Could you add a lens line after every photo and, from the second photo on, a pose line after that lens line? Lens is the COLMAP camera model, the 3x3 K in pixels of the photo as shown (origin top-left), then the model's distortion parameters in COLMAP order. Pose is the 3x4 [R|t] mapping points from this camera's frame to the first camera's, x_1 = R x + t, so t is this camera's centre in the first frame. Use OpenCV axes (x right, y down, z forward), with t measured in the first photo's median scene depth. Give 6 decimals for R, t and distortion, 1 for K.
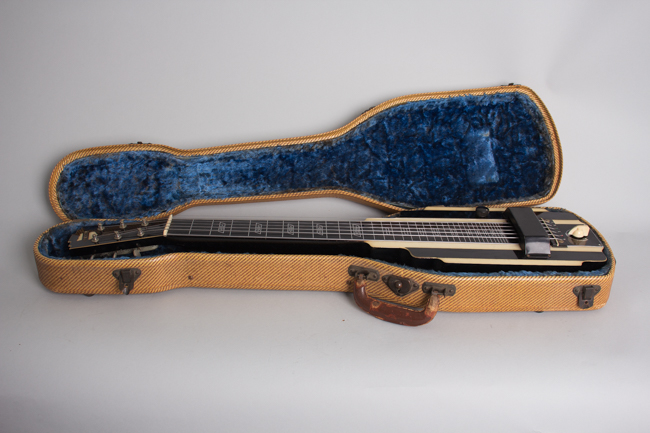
lens RADIAL K [[655.3, 0, 326.3], [0, 655.3, 218.2], [0, 0, 1]] dist [-0.090746, 0.000000]
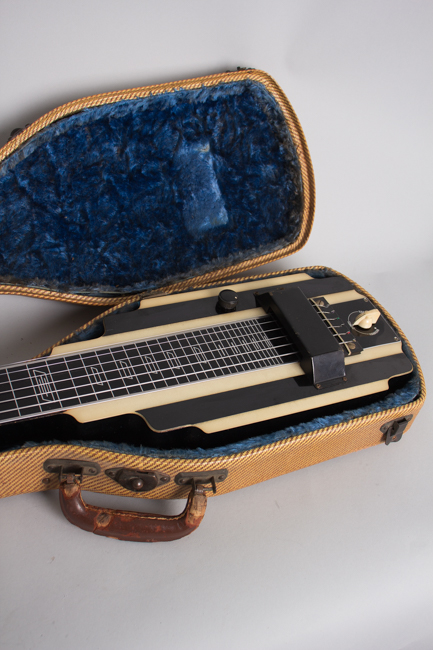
lens RADIAL K [[655.3, 0, 220.0], [0, 655.3, 323.1], [0, 0, 1]] dist [-0.090746, 0.000000]
pose [[0.906586, -0.170990, 0.385829, -0.022907], [0.035820, 0.942120, 0.333357, -0.207437], [-0.420498, -0.288397, 0.860238, 0.444461]]
